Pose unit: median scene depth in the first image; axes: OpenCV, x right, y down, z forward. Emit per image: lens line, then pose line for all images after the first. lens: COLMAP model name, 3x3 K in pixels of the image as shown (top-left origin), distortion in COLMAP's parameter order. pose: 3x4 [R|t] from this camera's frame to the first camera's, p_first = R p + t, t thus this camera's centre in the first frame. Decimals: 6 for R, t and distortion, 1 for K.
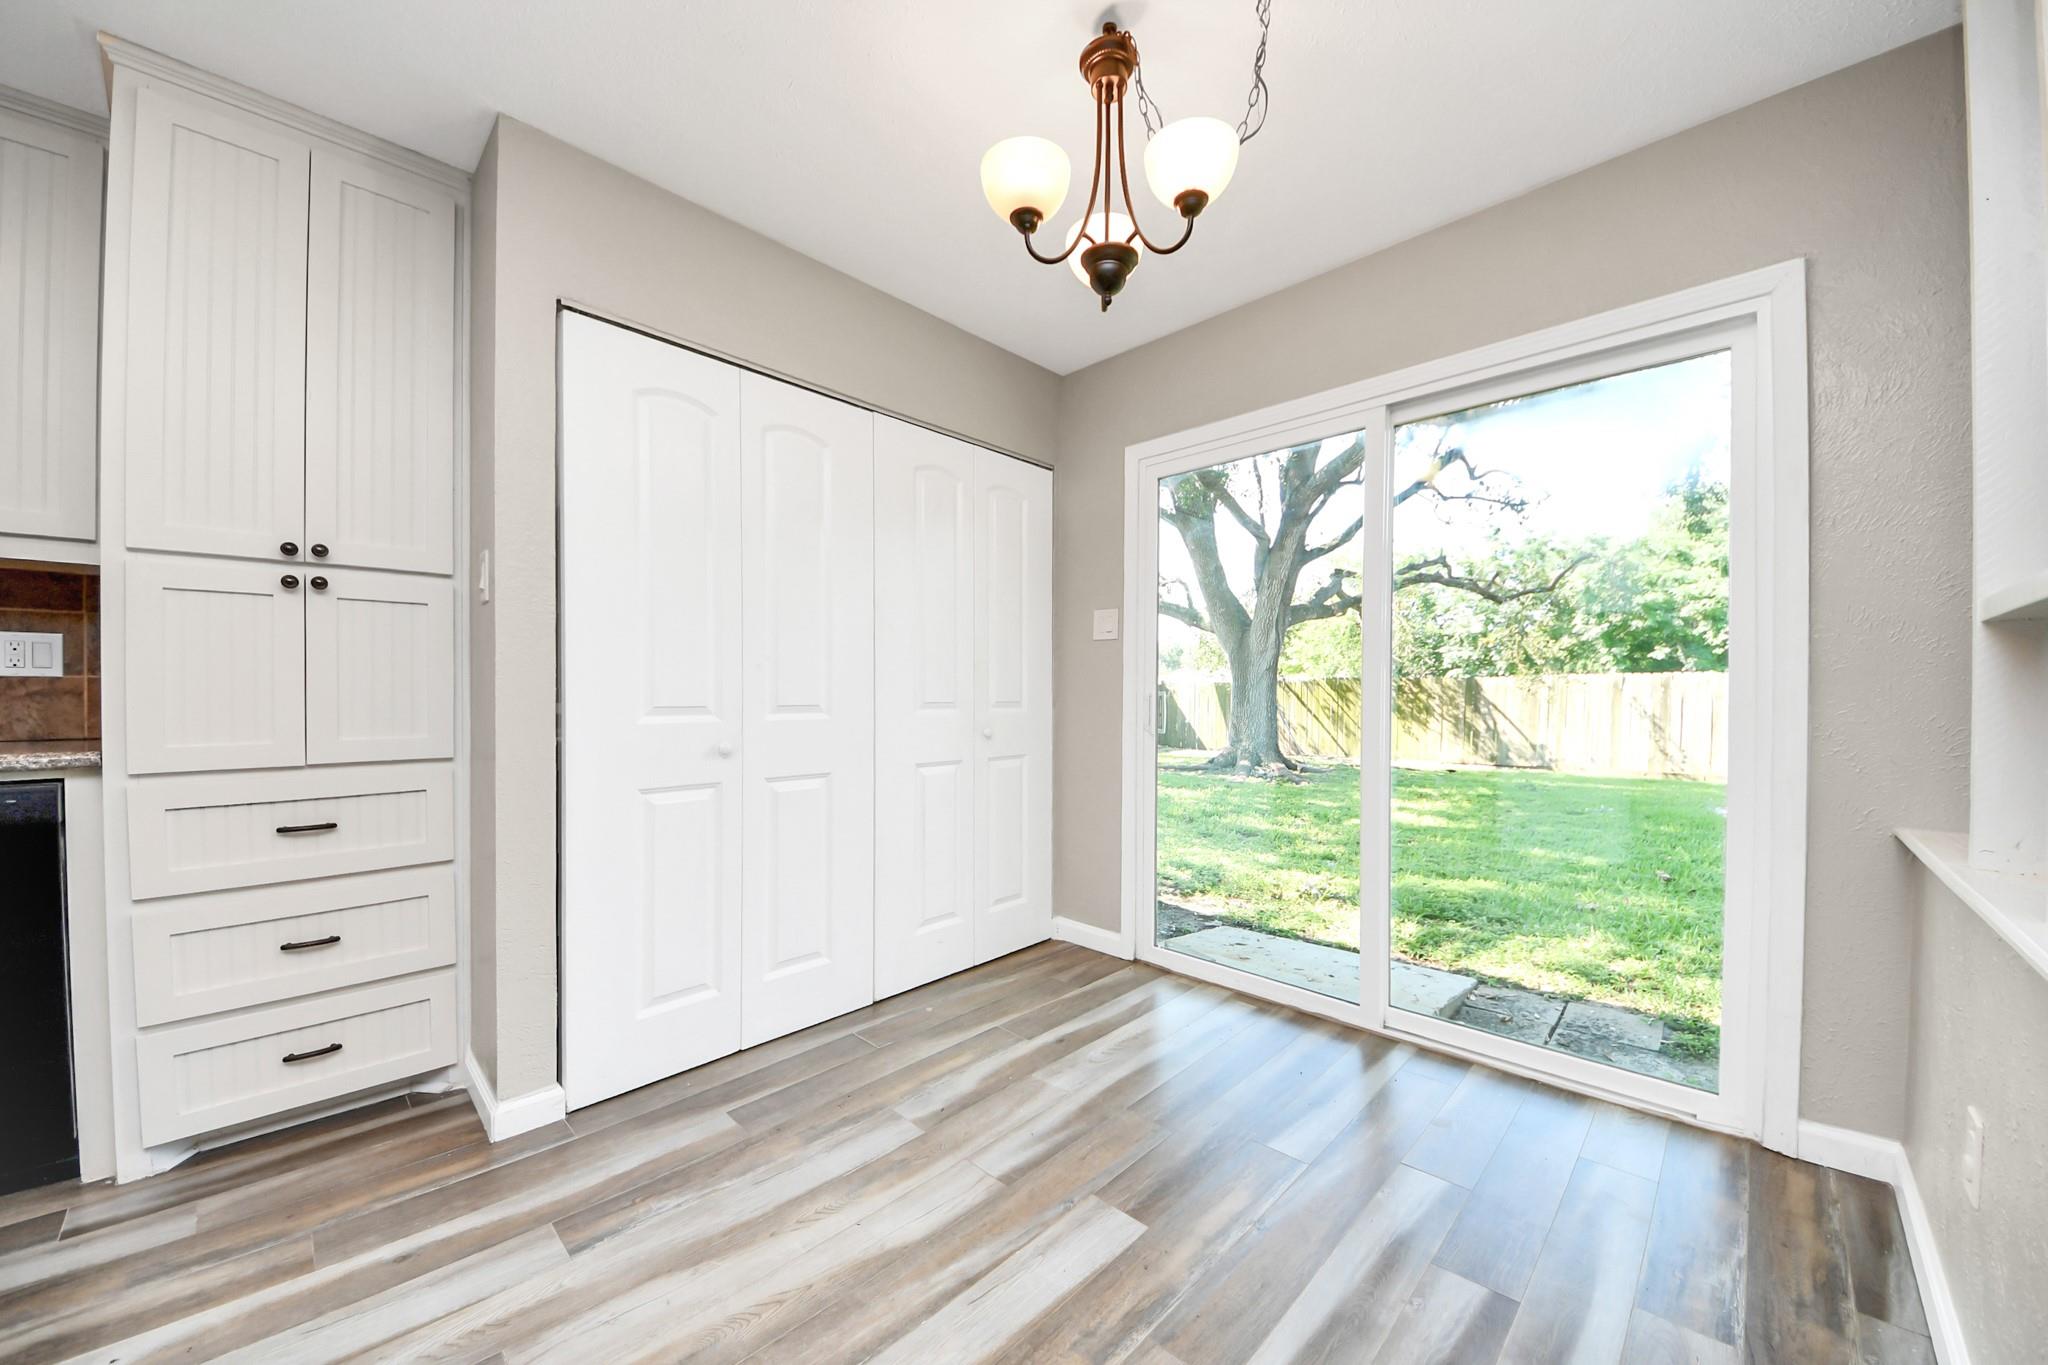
lens RADIAL K [[733.1, 0, 1041.3], [0, 733.1, 697.8], [0, 0, 1]] dist [0.022403, -0.013589]
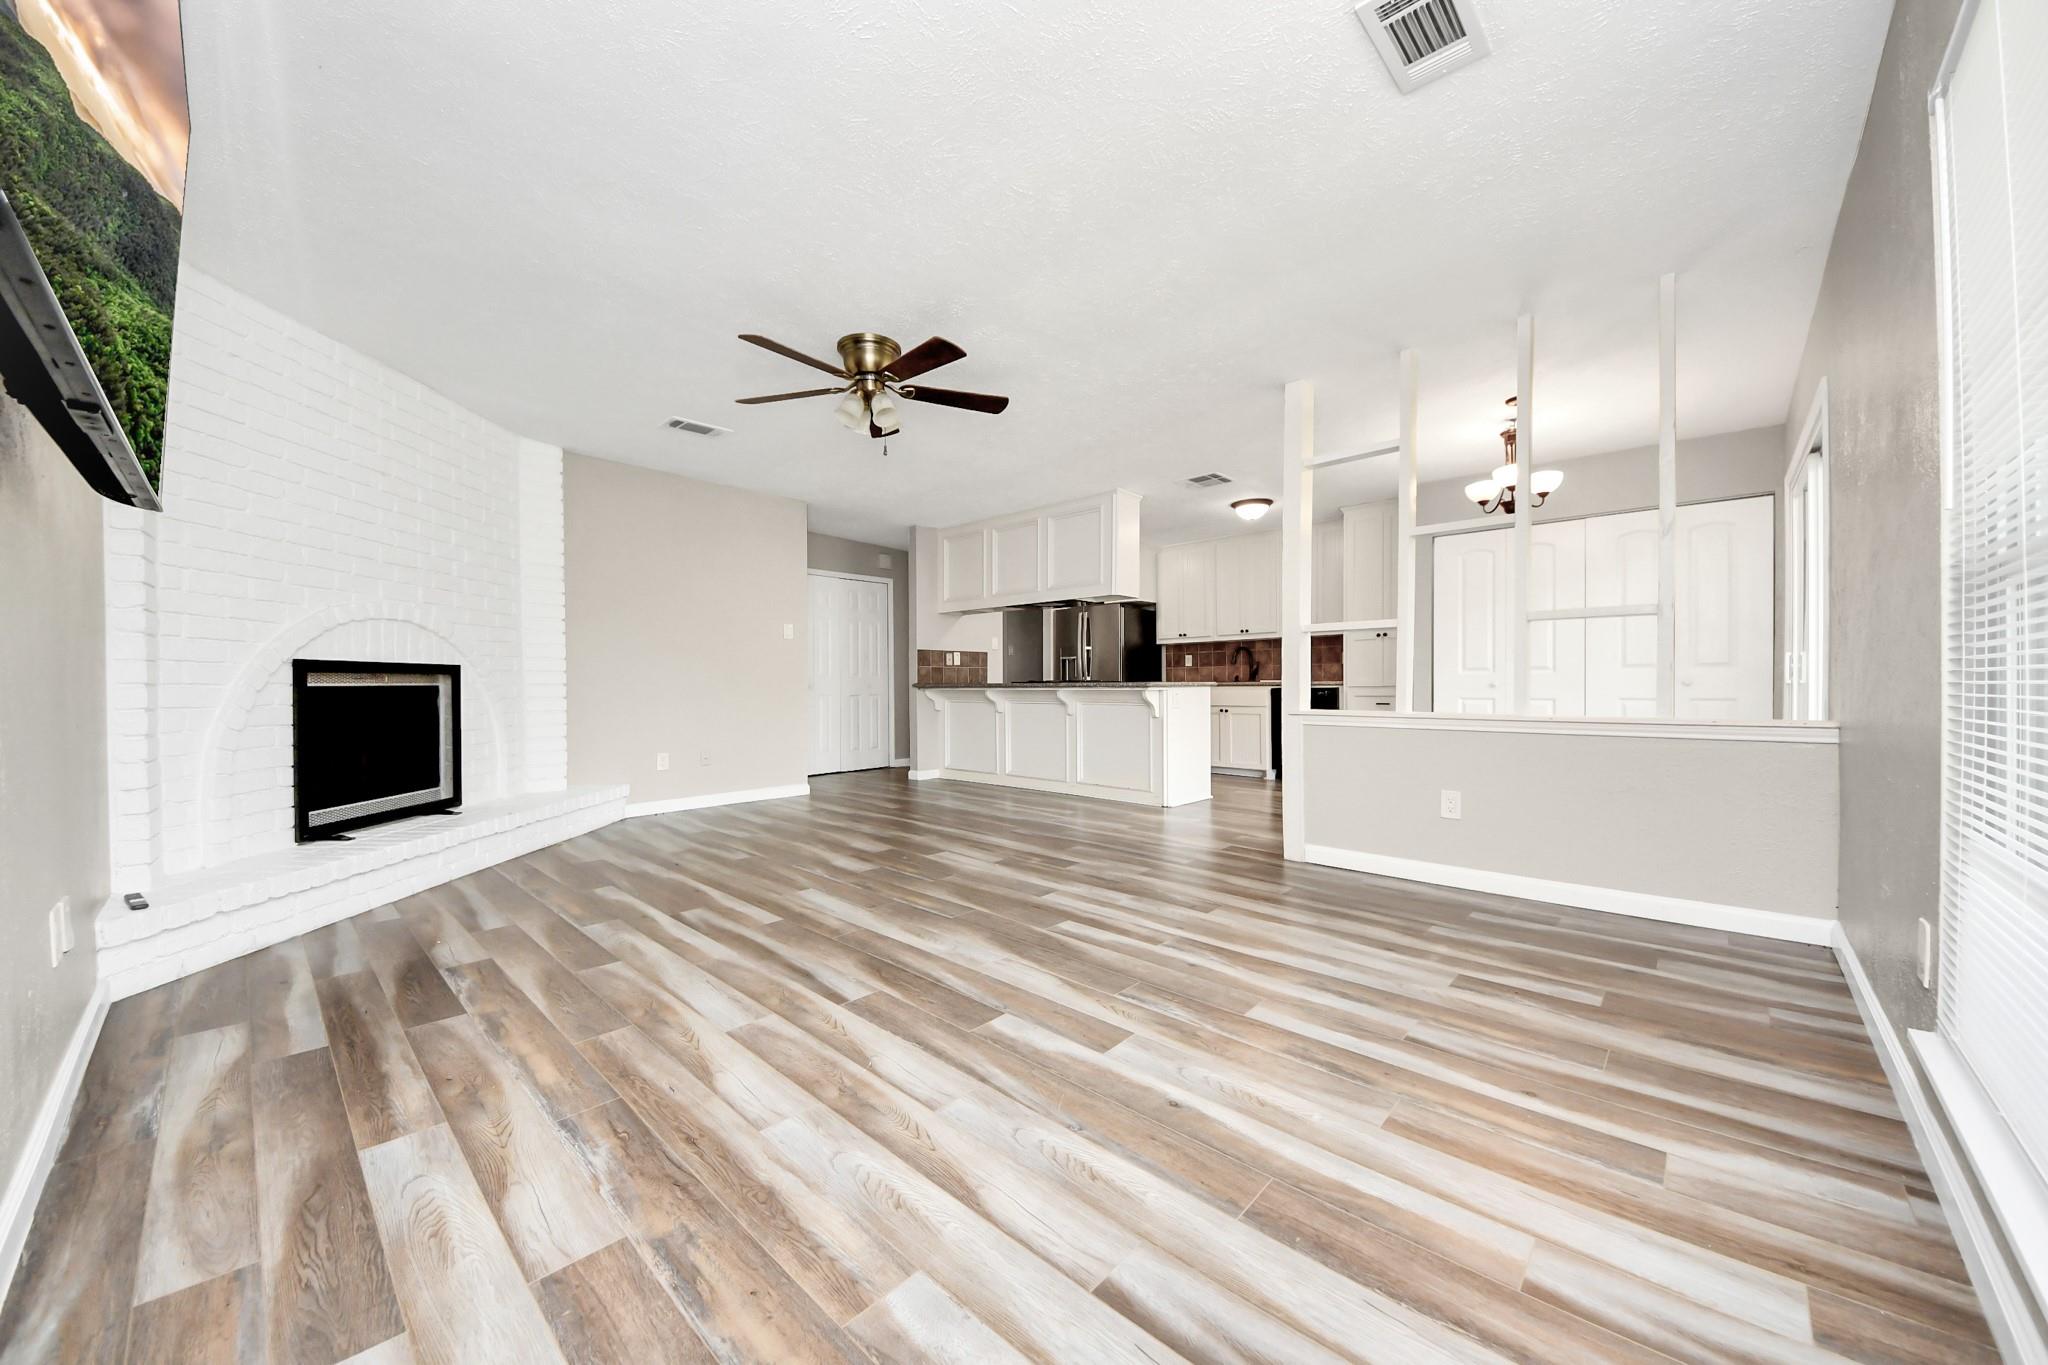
lens RADIAL K [[733.1, 0, 1041.3], [0, 733.1, 697.8], [0, 0, 1]] dist [0.022403, -0.013589]
pose [[0.019044, 0.013500, -0.999728, 1.987239], [0.002439, 0.999905, 0.013548, 0.077262], [0.999816, -0.002696, 0.019009, -0.550479]]
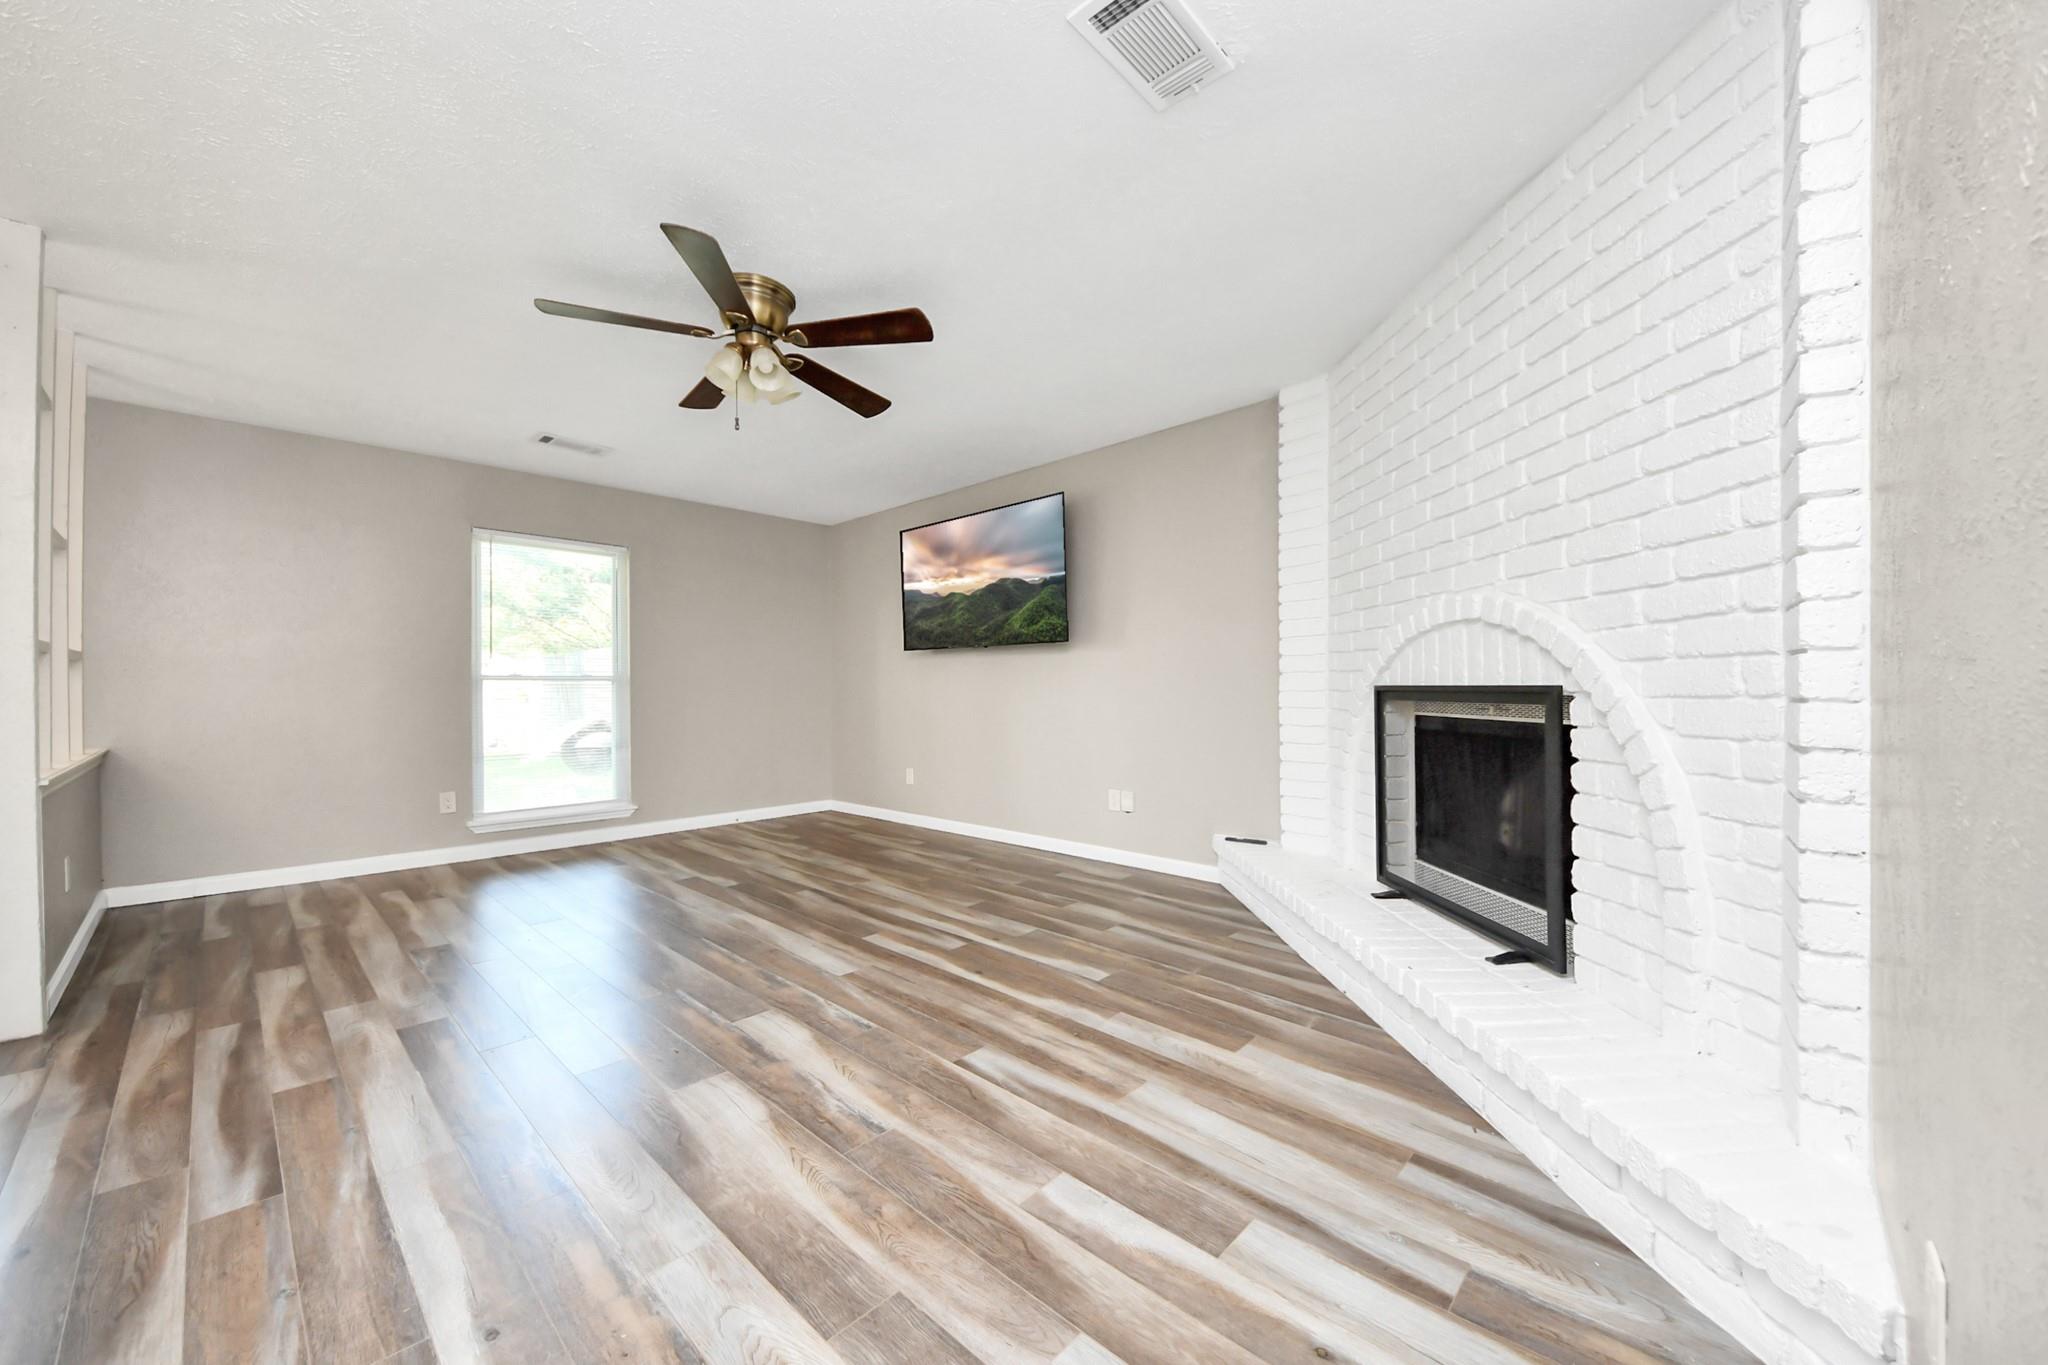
lens RADIAL K [[764.5, 0, 1023.7], [0, 764.5, 671.0], [0, 0, 1]] dist [0.014725, 0.000024]
pose [[0.006636, 0.008692, 0.999940, -0.729406], [0.014556, 0.999855, -0.008788, 0.001329], [-0.999872, 0.014614, 0.006508, -1.294925]]
